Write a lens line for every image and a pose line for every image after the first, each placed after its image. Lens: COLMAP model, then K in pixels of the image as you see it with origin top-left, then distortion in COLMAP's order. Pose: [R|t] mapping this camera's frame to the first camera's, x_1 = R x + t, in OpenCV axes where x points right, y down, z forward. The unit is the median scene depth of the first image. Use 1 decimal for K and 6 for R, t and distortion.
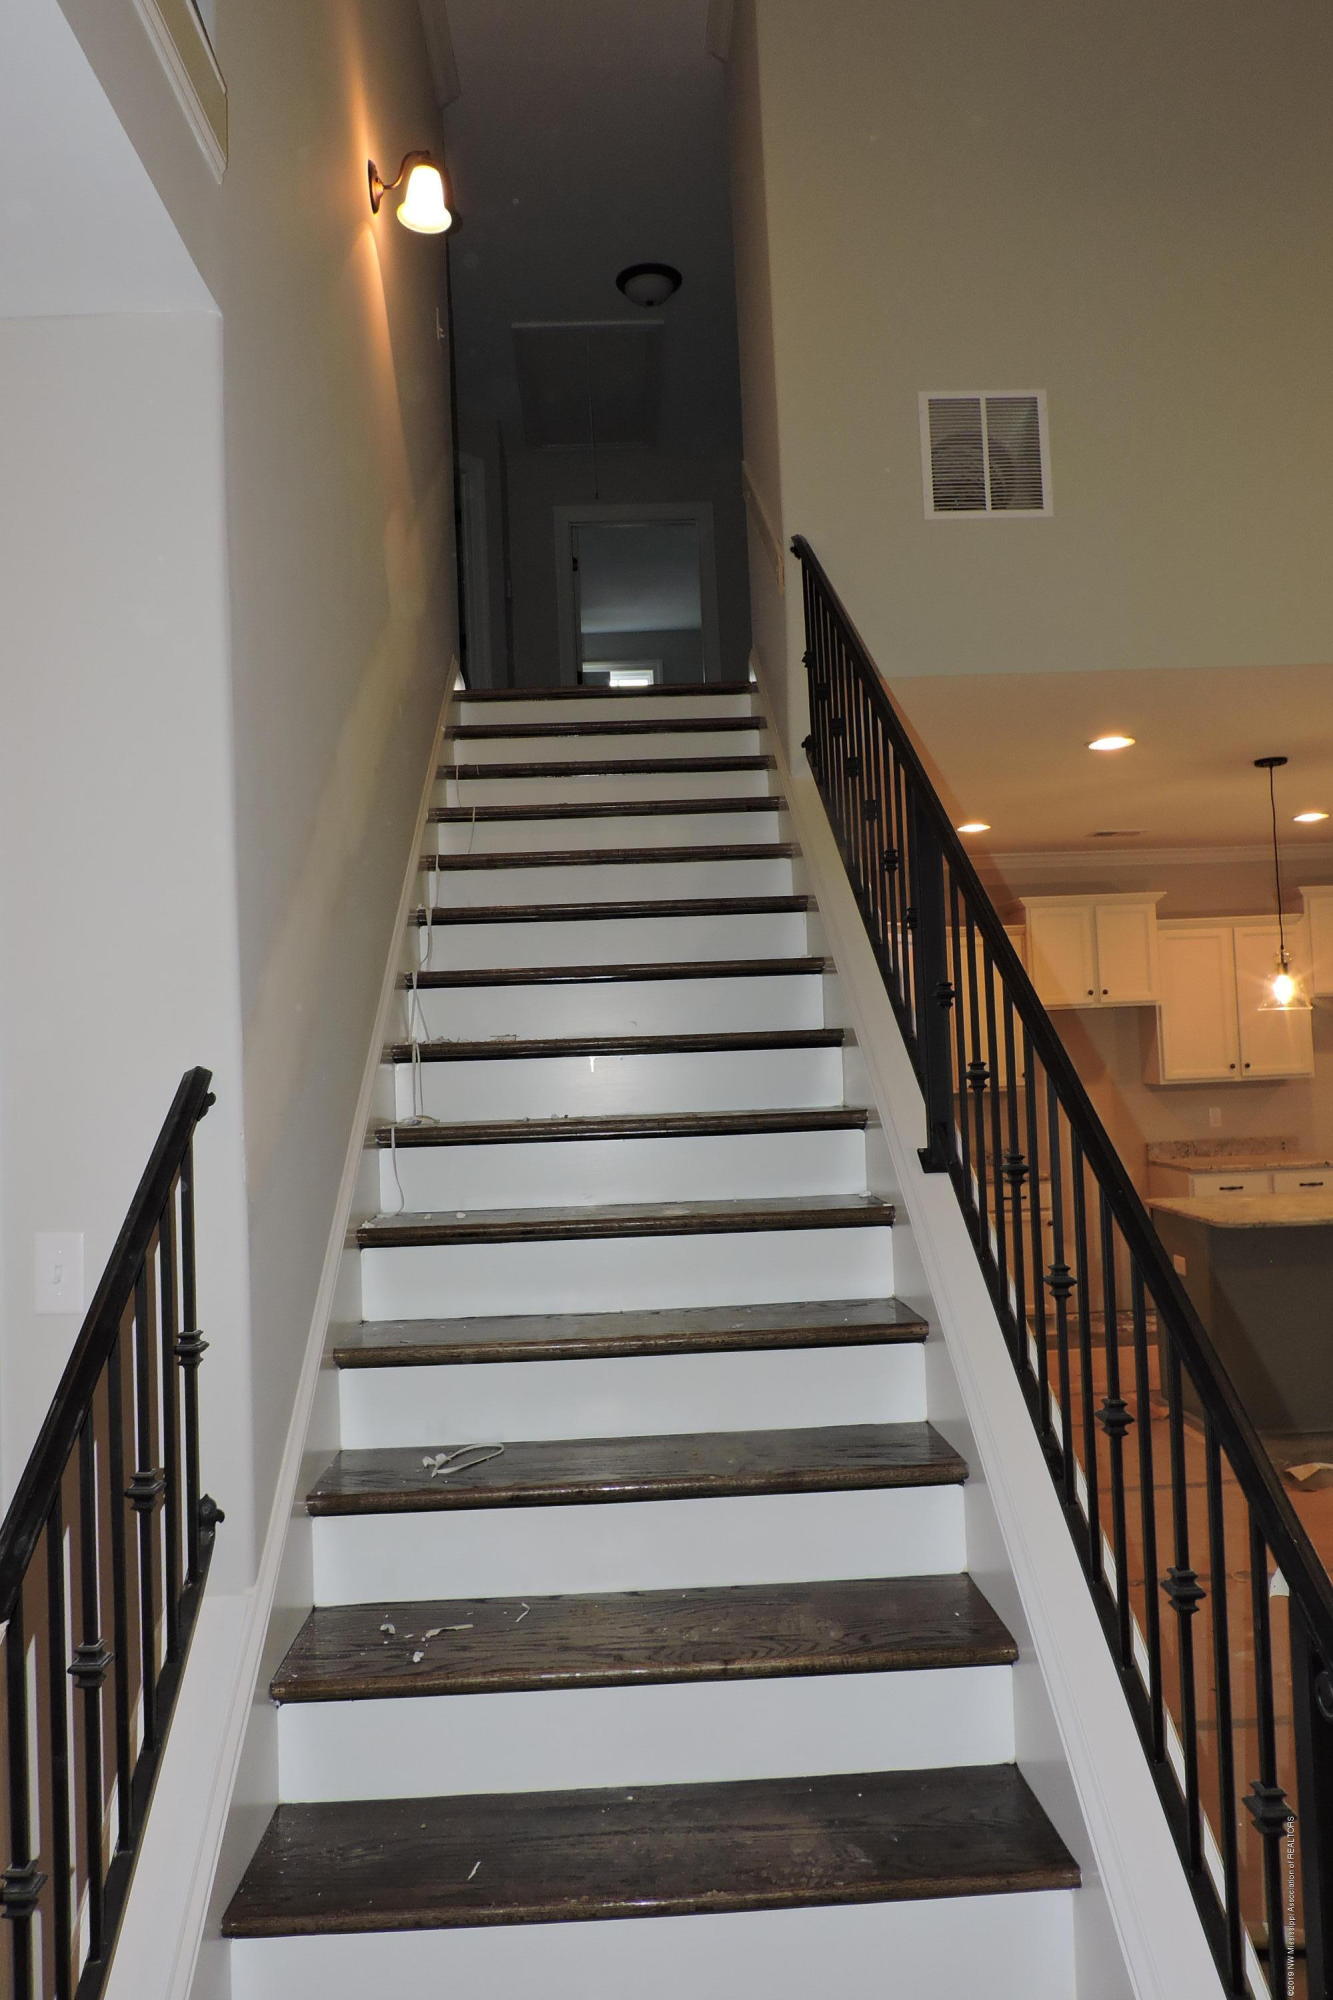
lens RADIAL K [[1411.7, 0, 656.2], [0, 1411.7, 996.2], [0, 0, 1]] dist [-0.021974, -0.000677]
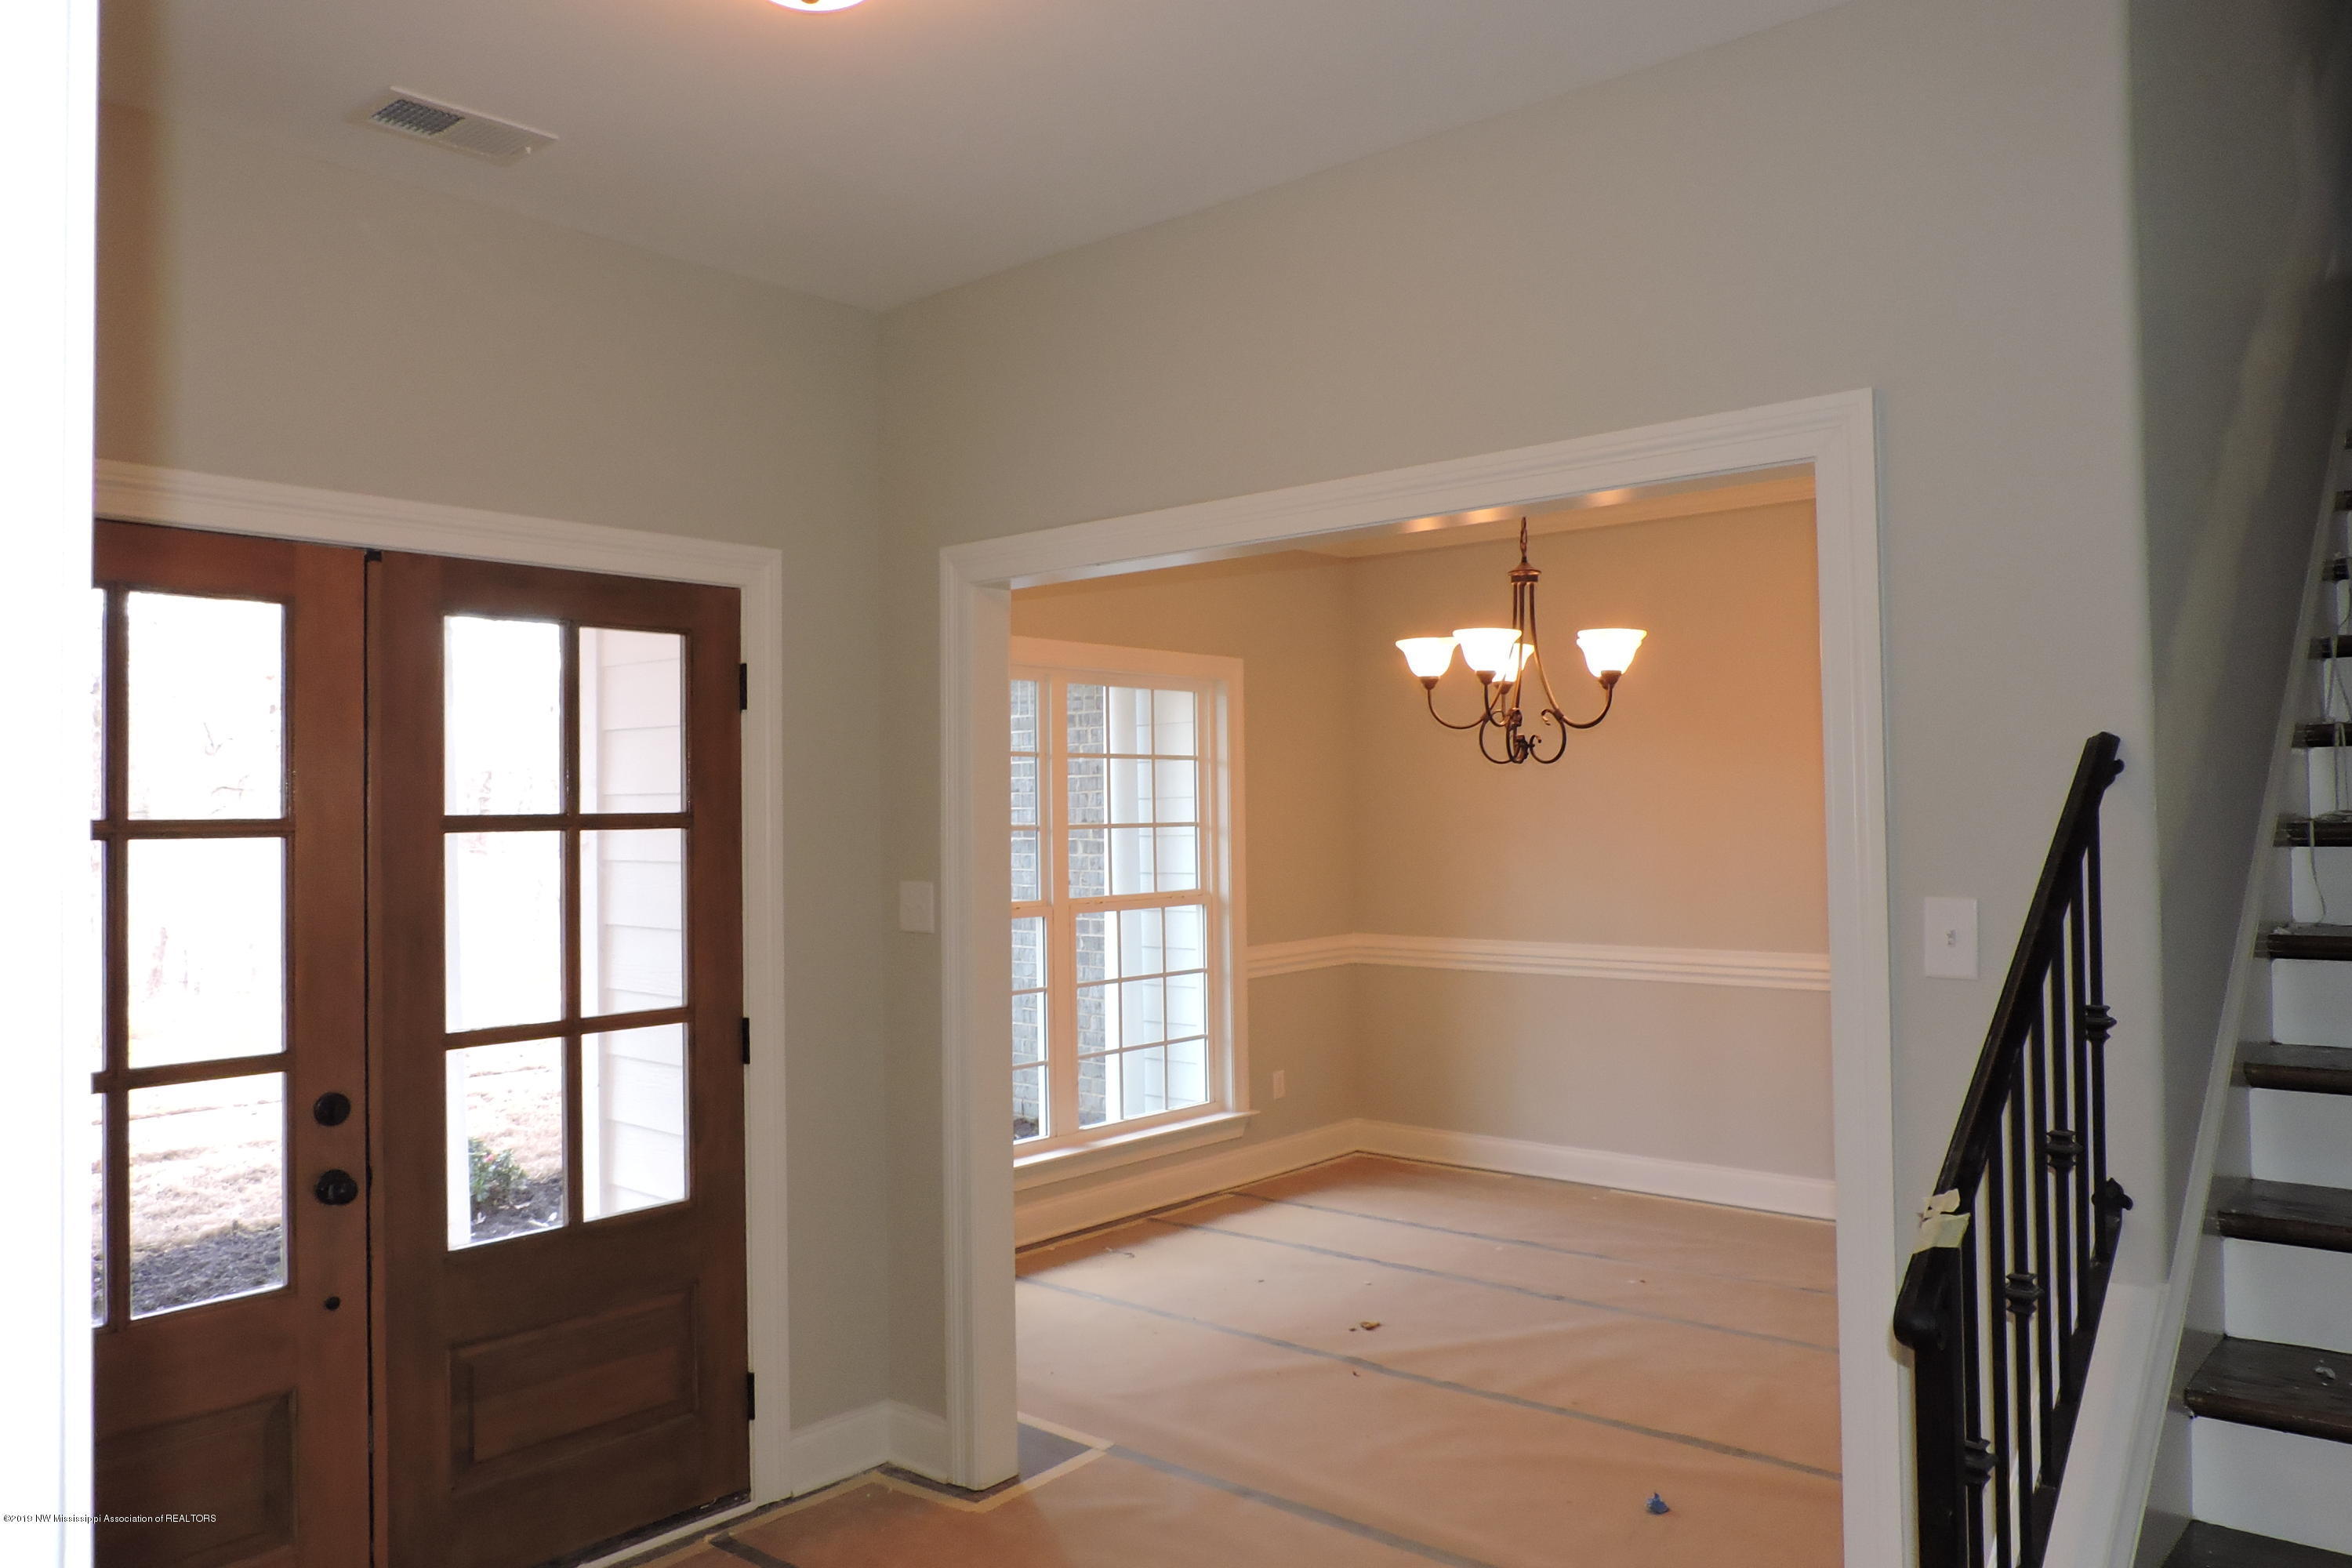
lens RADIAL K [[1660.1, 0, 1176.8], [0, 1660.1, 770.9], [0, 0, 1]] dist [-0.021974, -0.000677]
pose [[0.732647, 0.010987, -0.680520, -0.019112], [0.016468, 0.999291, 0.033863, 0.020743], [0.680410, -0.036016, 0.731946, -0.178195]]
